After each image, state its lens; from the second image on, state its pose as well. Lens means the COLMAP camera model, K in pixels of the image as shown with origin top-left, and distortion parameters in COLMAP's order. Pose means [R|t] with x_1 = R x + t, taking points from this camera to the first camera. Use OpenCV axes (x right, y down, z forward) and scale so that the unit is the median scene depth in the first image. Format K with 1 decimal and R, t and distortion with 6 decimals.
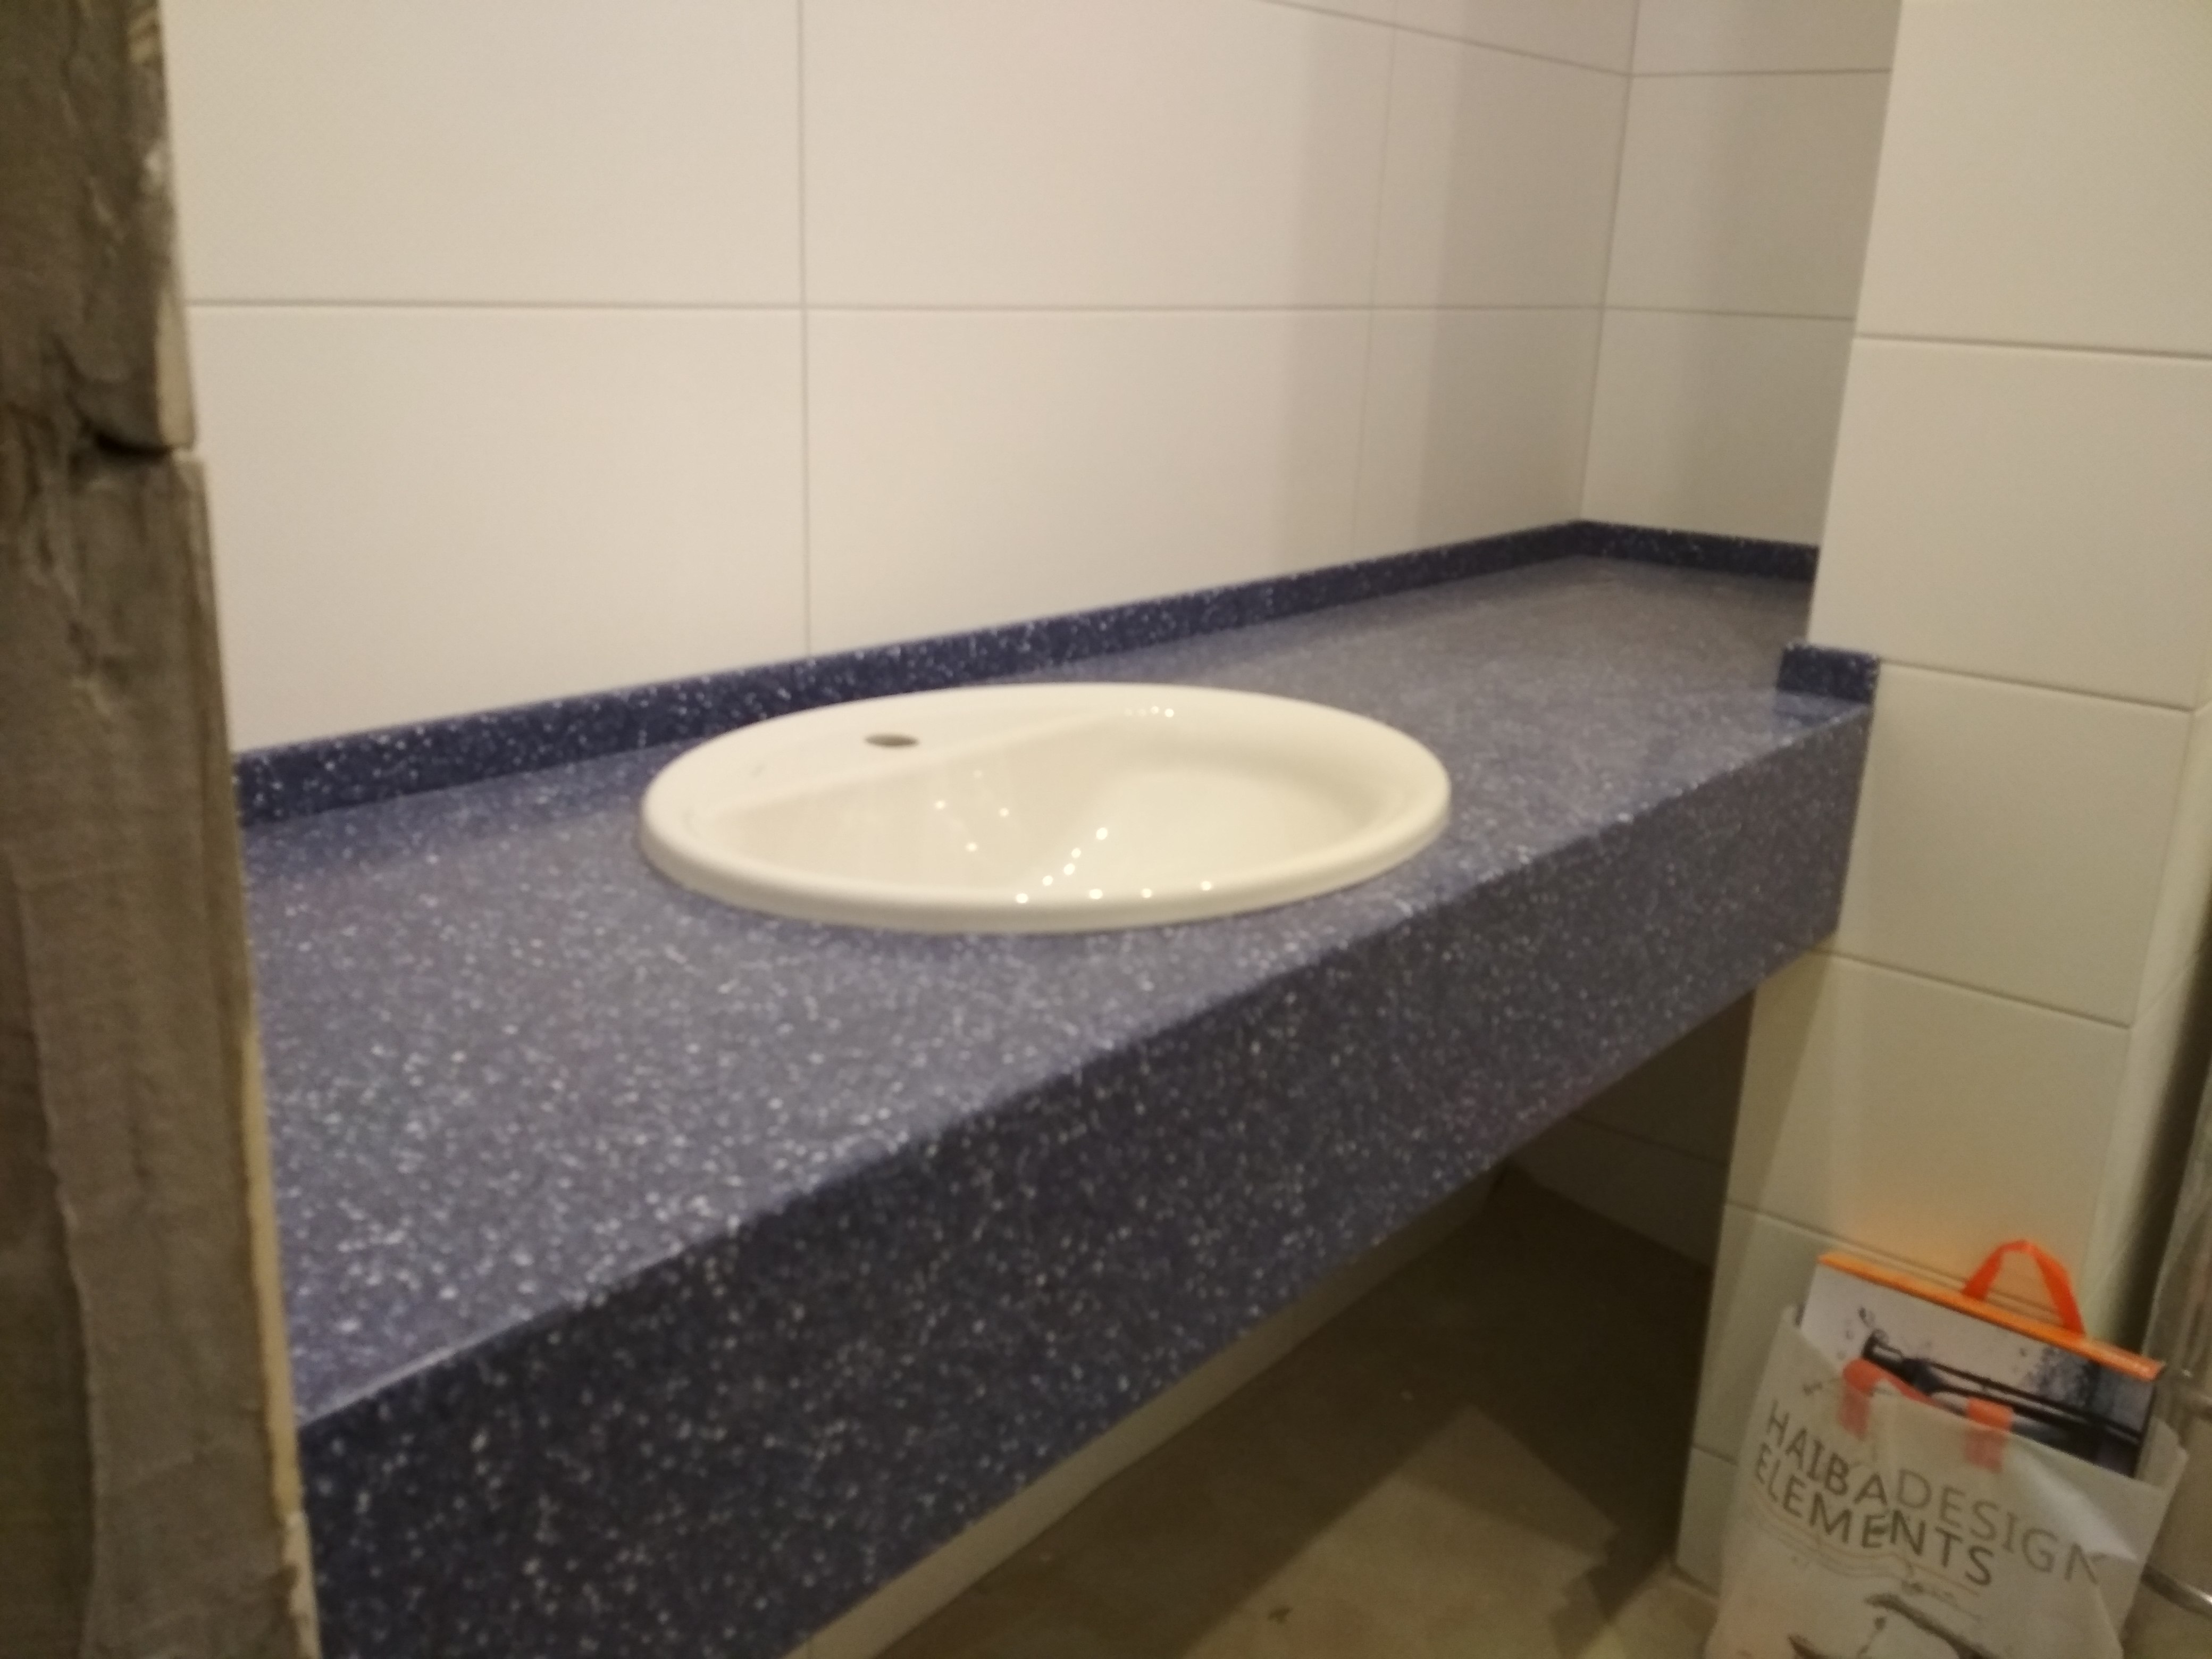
lens RADIAL K [[1926.1, 0, 1106.0], [0, 1926.1, 829.5], [0, 0, 1]] dist [0.112496, -0.205890]
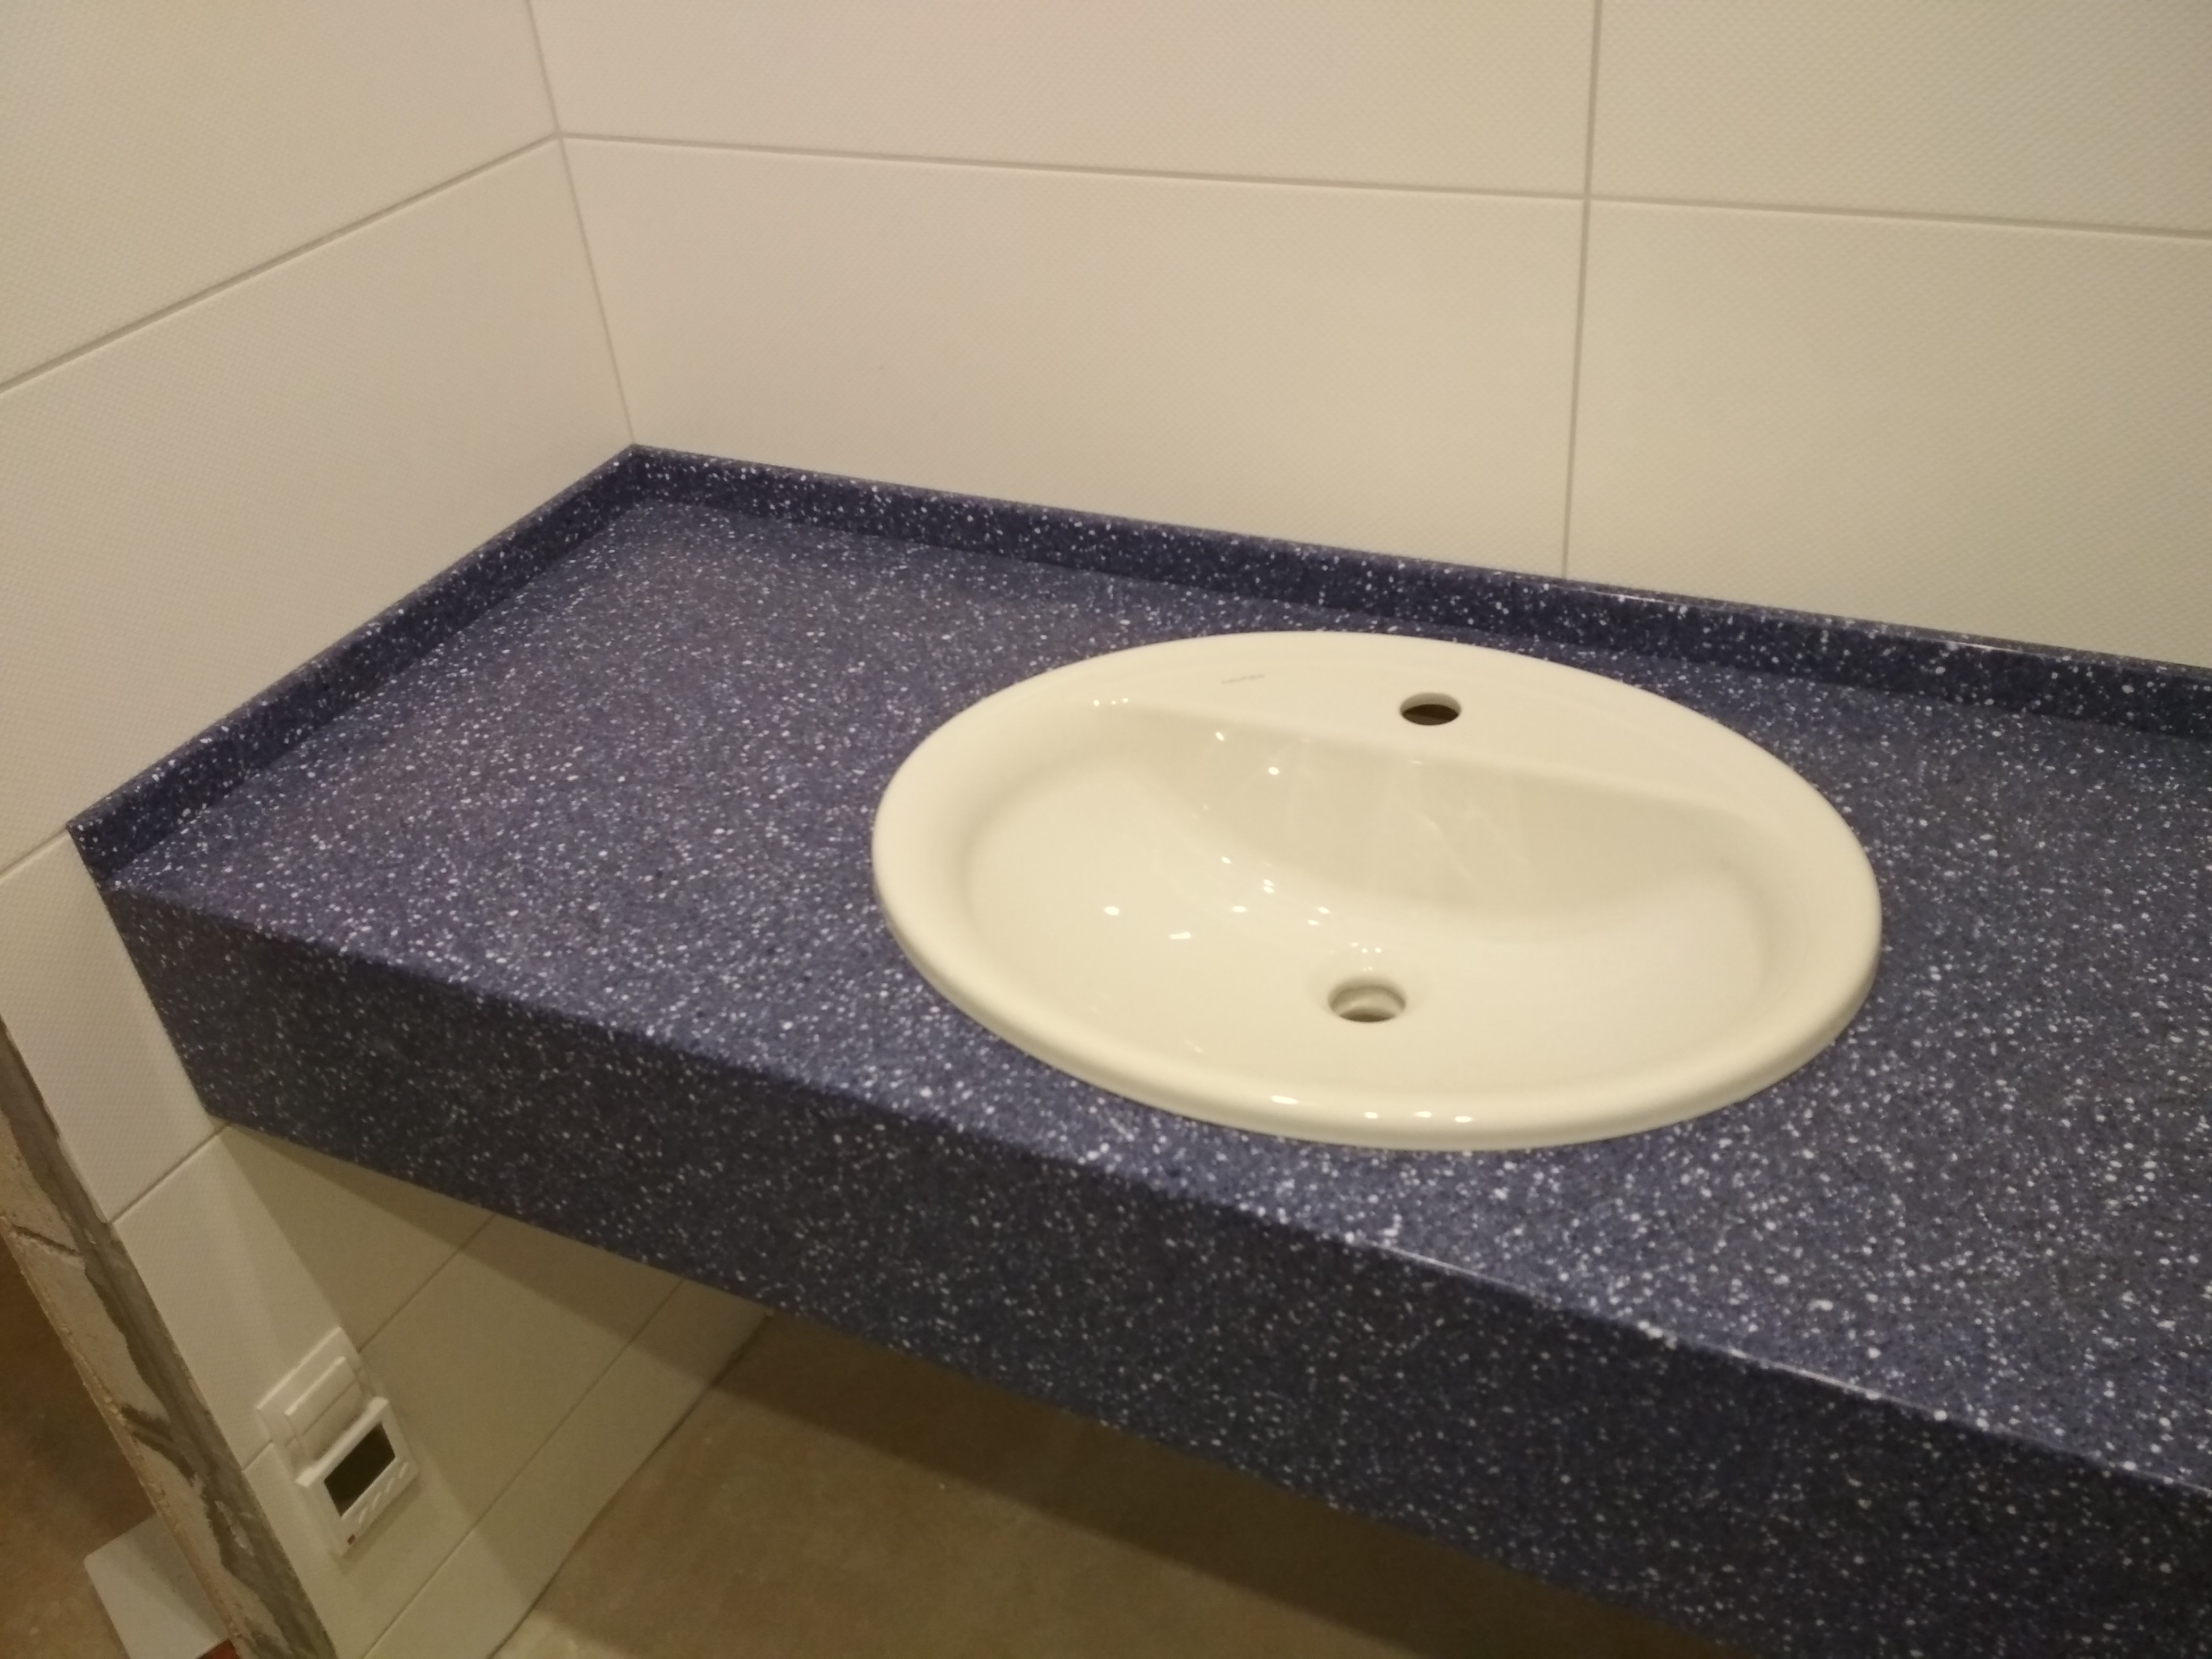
lens RADIAL K [[1947.6, 0, 1104.2], [0, 1947.6, 834.2], [0, 0, 1]] dist [0.124960, -0.283820]
pose [[0.215785, 0.510492, -0.832367, 0.978536], [-0.189614, 0.858130, 0.477136, -0.607348], [0.957854, 0.054870, 0.281968, 0.884151]]
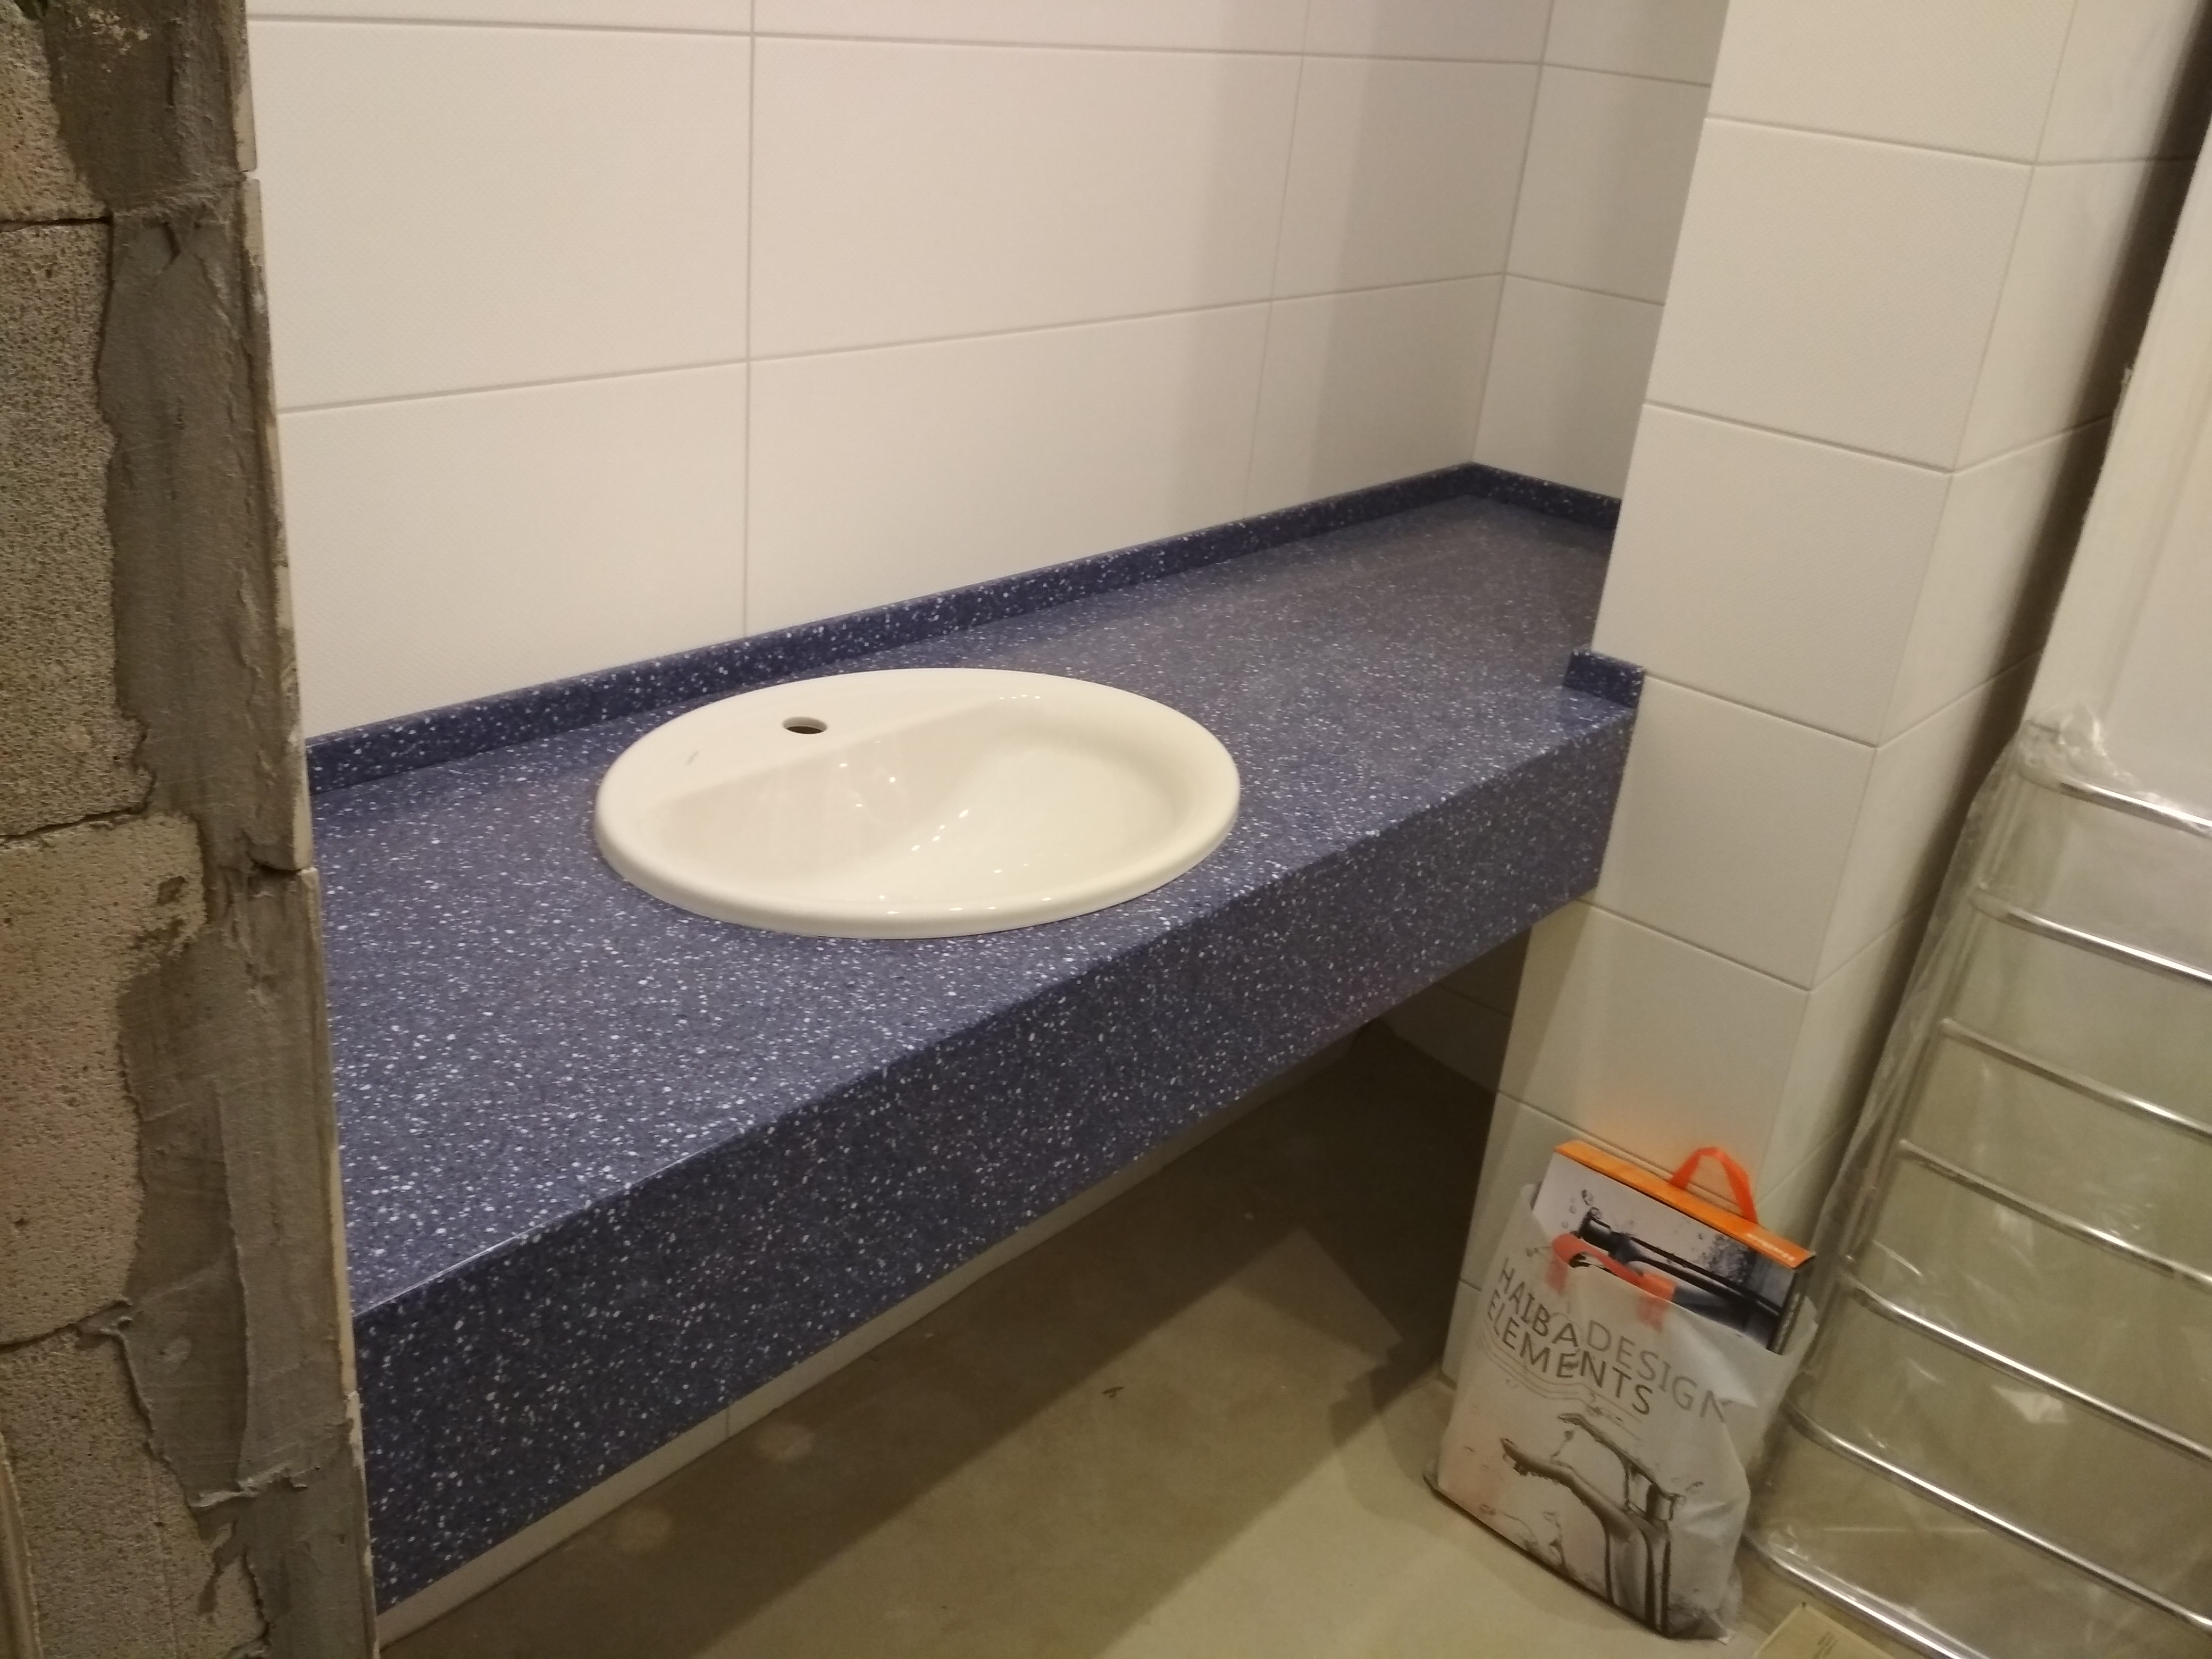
lens RADIAL K [[1947.6, 0, 1104.2], [0, 1947.6, 834.2], [0, 0, 1]] dist [0.124960, -0.283820]
pose [[0.998101, 0.061599, -0.000777, 0.129692], [-0.060936, 0.989052, 0.134396, -0.235079], [0.009048, -0.134093, 0.990927, -0.383724]]
